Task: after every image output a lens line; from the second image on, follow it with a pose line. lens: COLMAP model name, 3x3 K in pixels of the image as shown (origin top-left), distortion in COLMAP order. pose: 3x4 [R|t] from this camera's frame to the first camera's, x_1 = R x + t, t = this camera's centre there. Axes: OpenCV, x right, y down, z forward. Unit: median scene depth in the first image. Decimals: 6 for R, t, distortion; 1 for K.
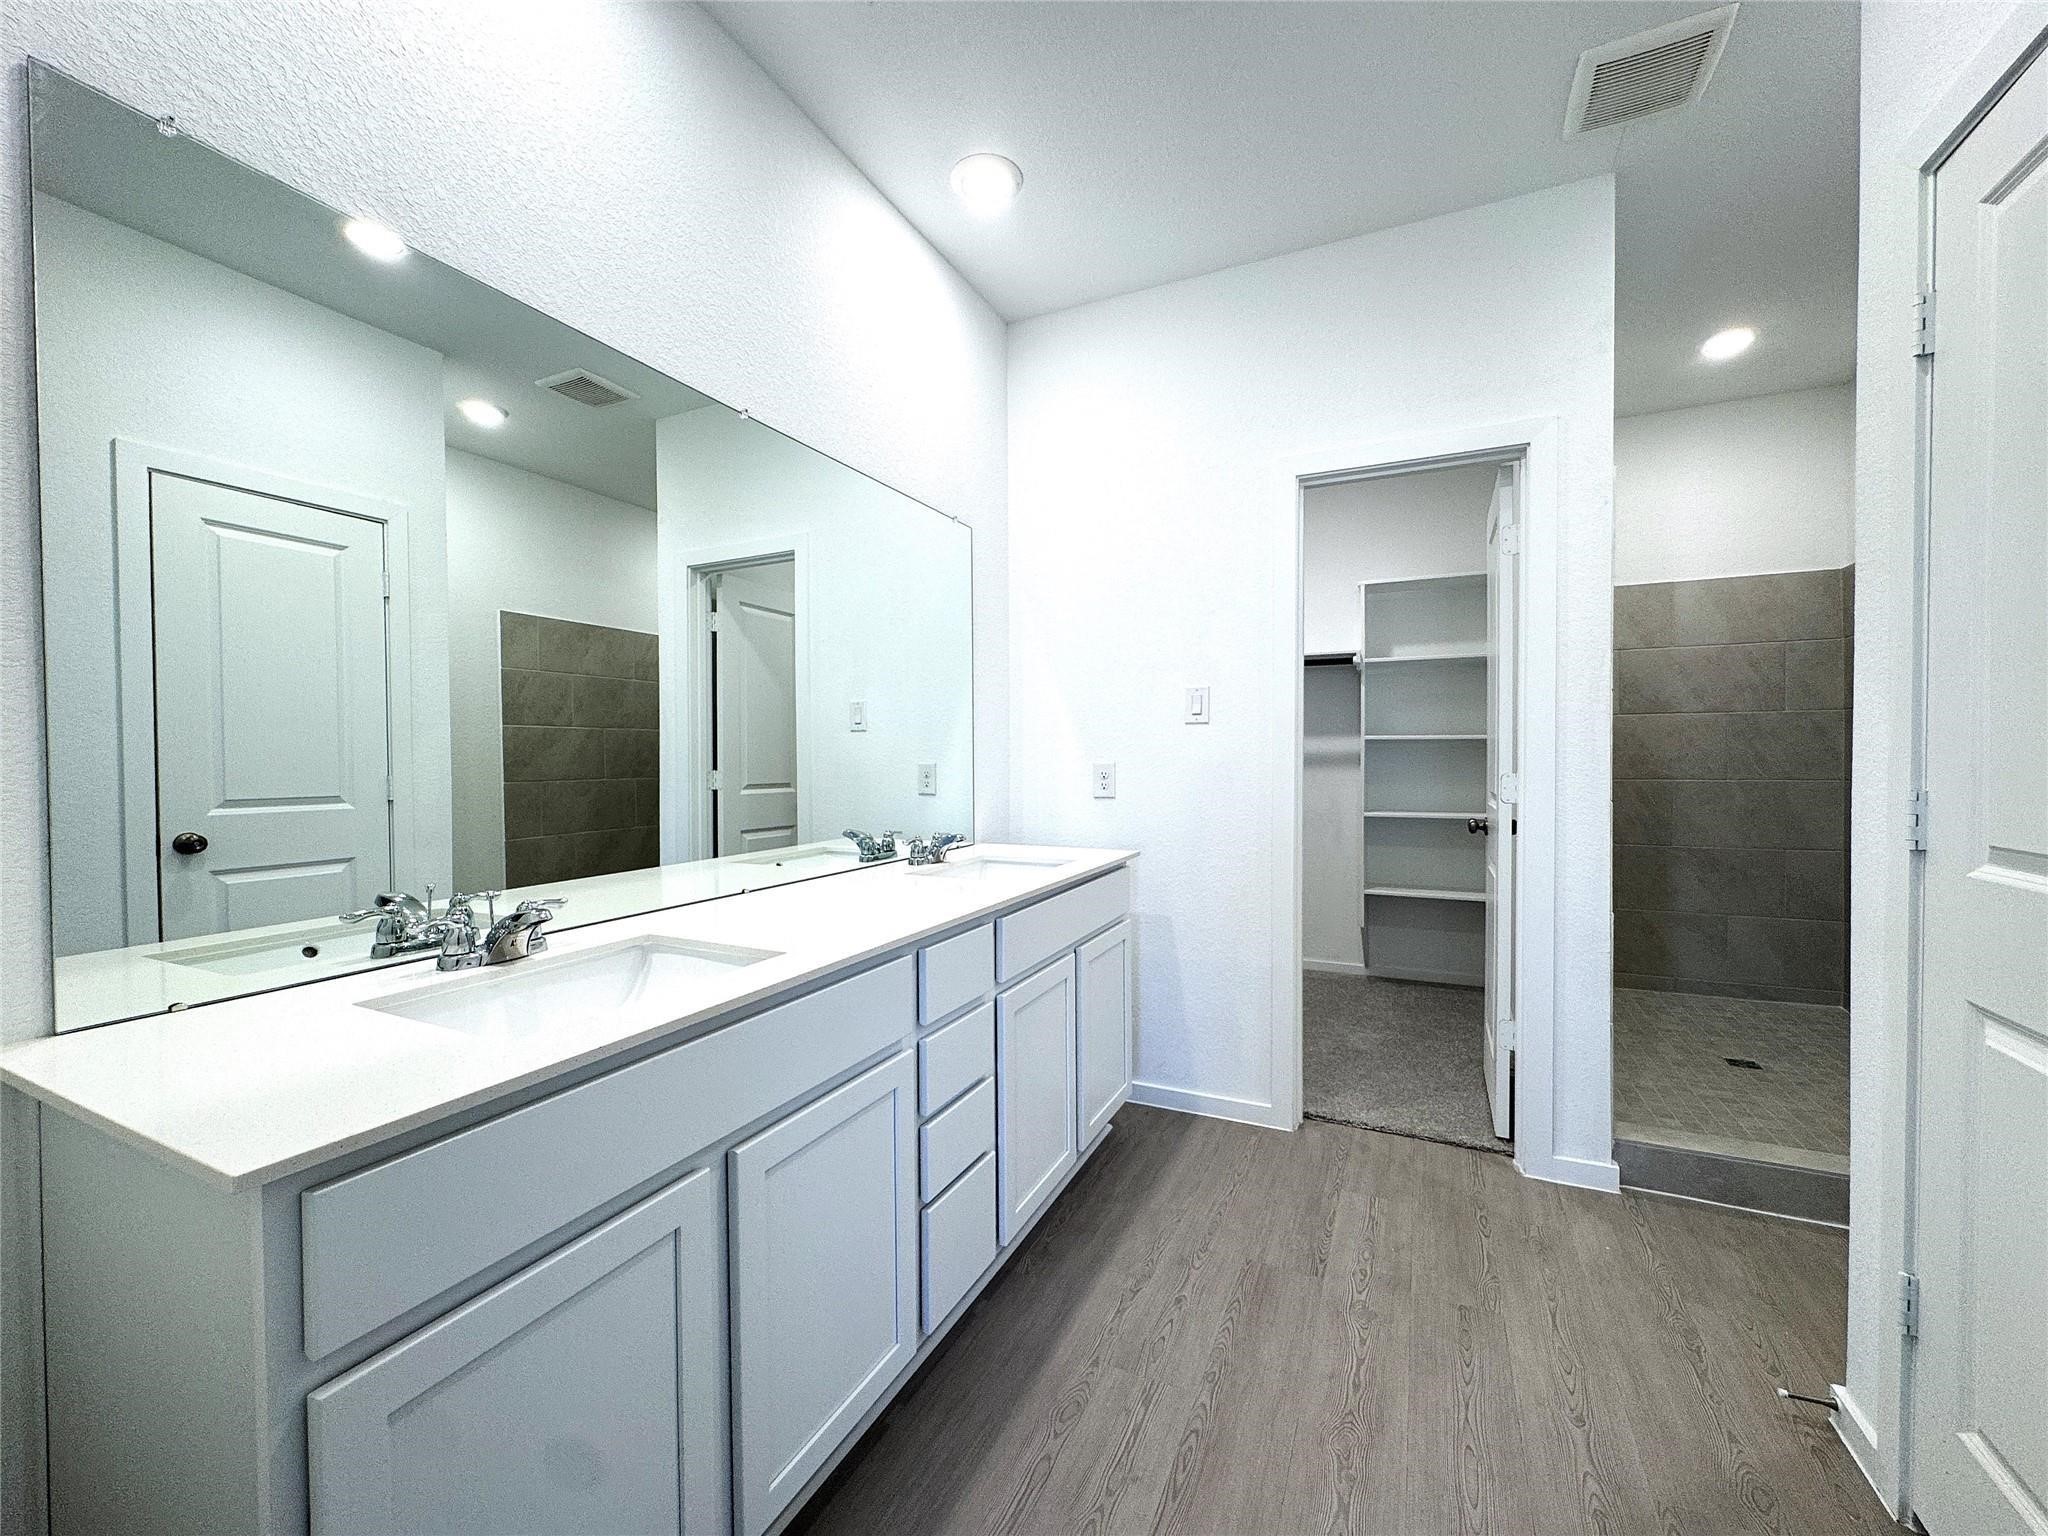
lens RADIAL K [[820.2, 0, 1020.7], [0, 820.2, 774.2], [0, 0, 1]] dist [-0.001845, 0.000712]
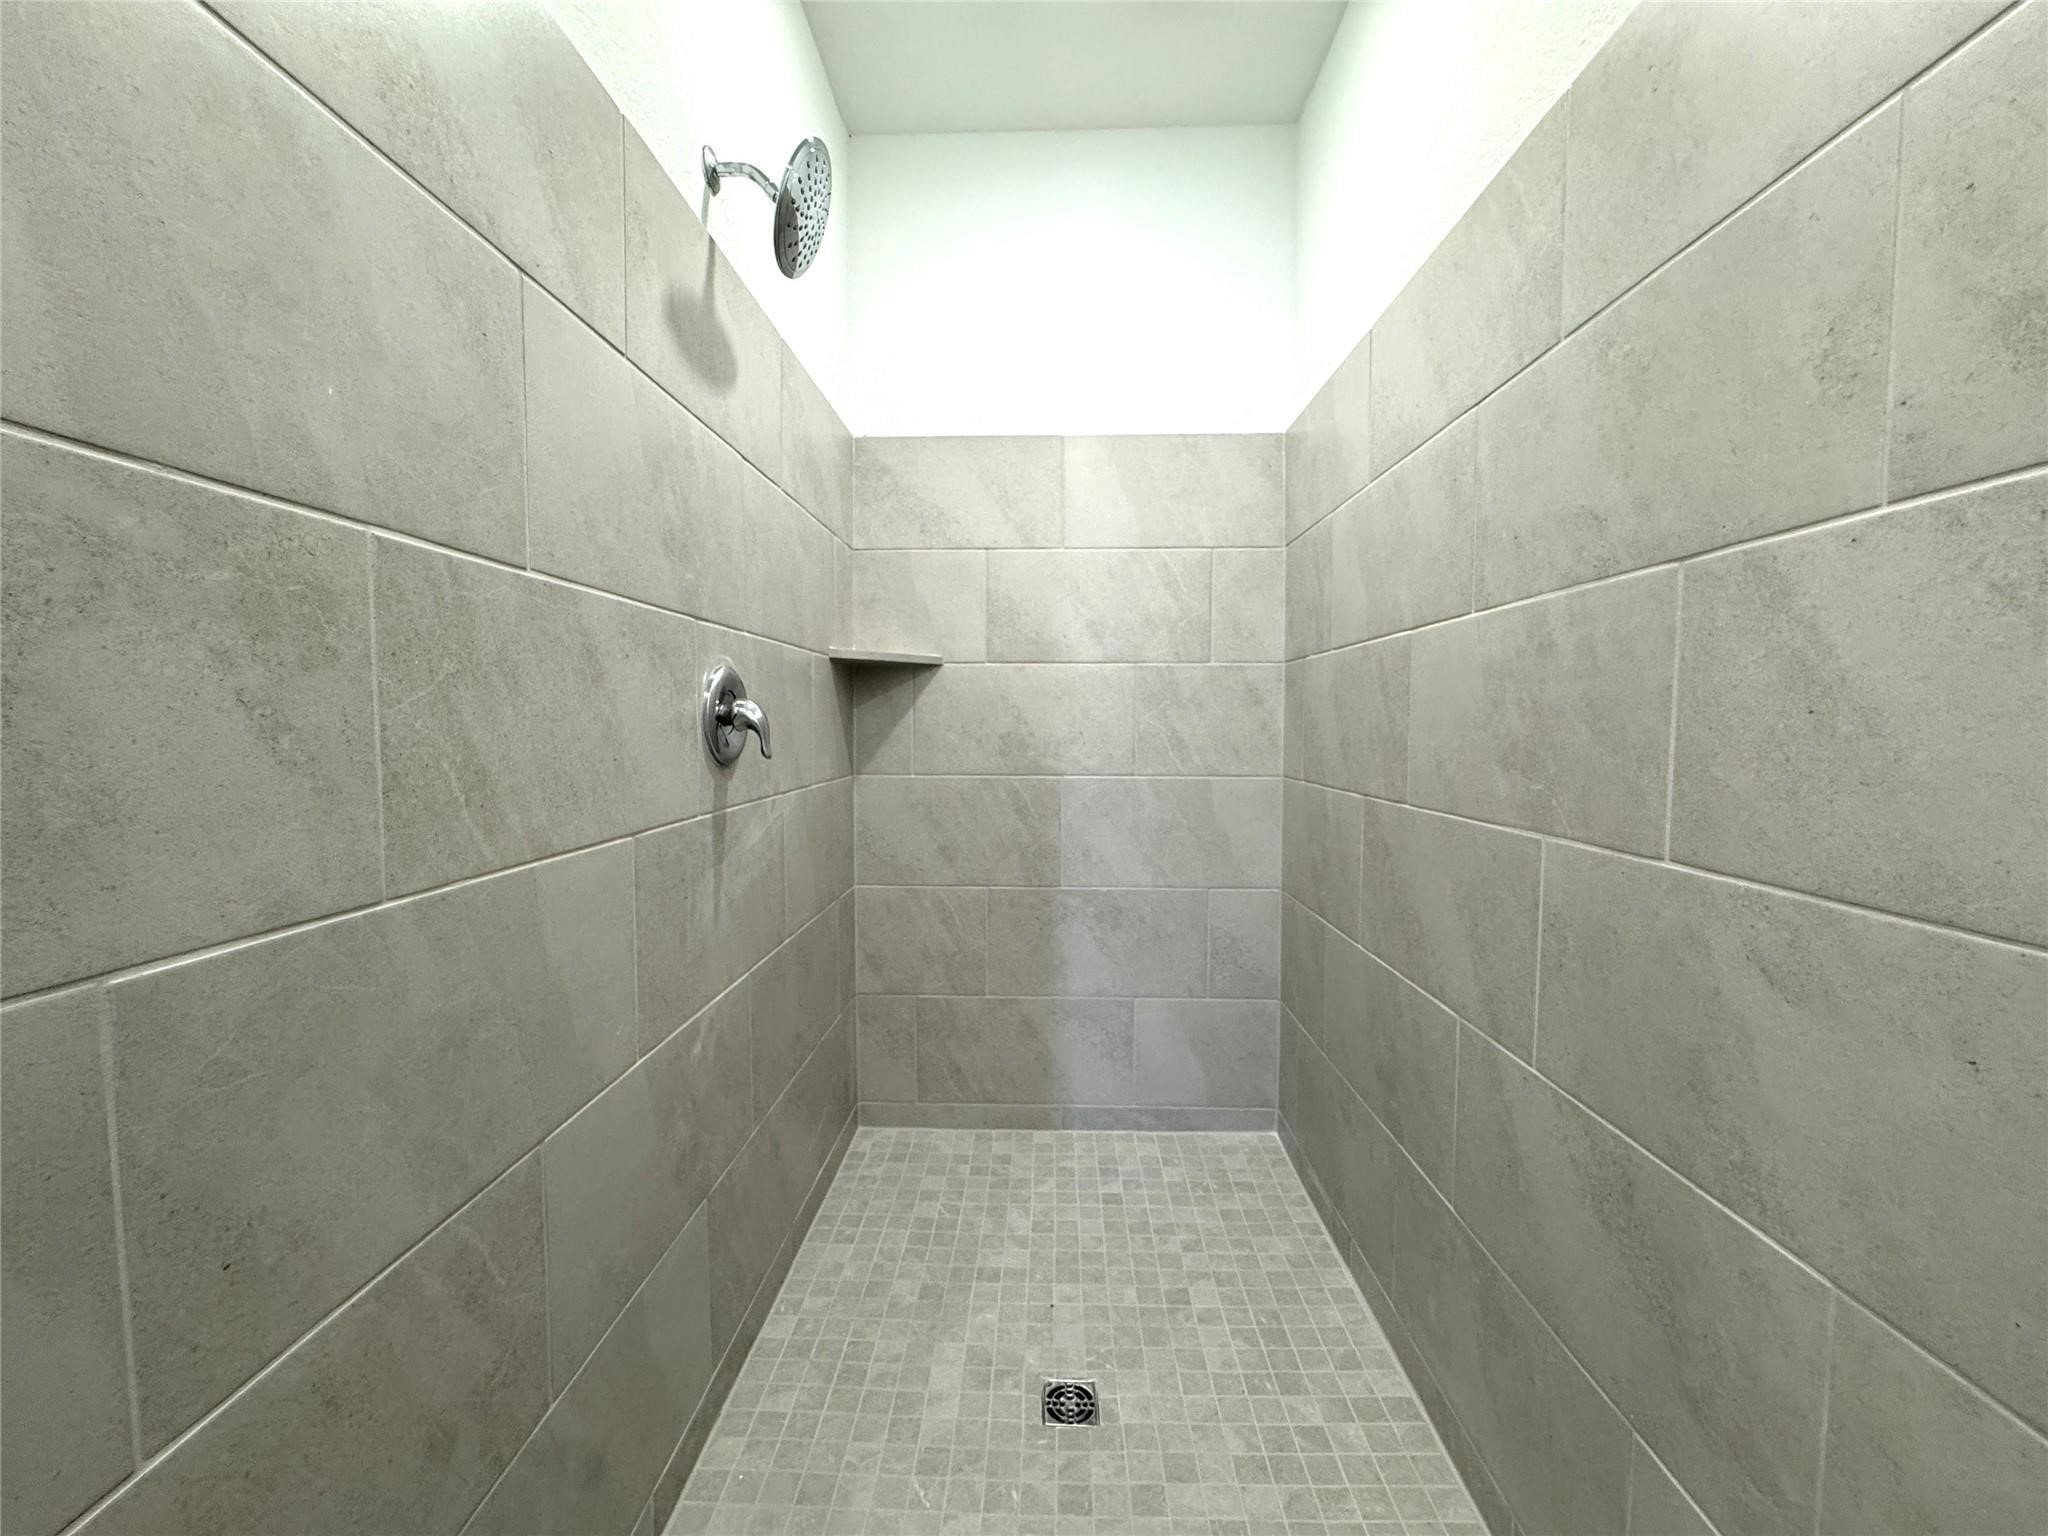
lens RADIAL K [[820.2, 0, 1026.5], [0, 820.2, 767.0], [0, 0, 1]] dist [-0.001845, 0.000712]
pose [[0.914394, -0.010317, 0.404694, 0.551212], [-0.002727, 0.999496, 0.031640, -0.018909], [-0.404816, -0.030035, 0.913905, 0.487184]]
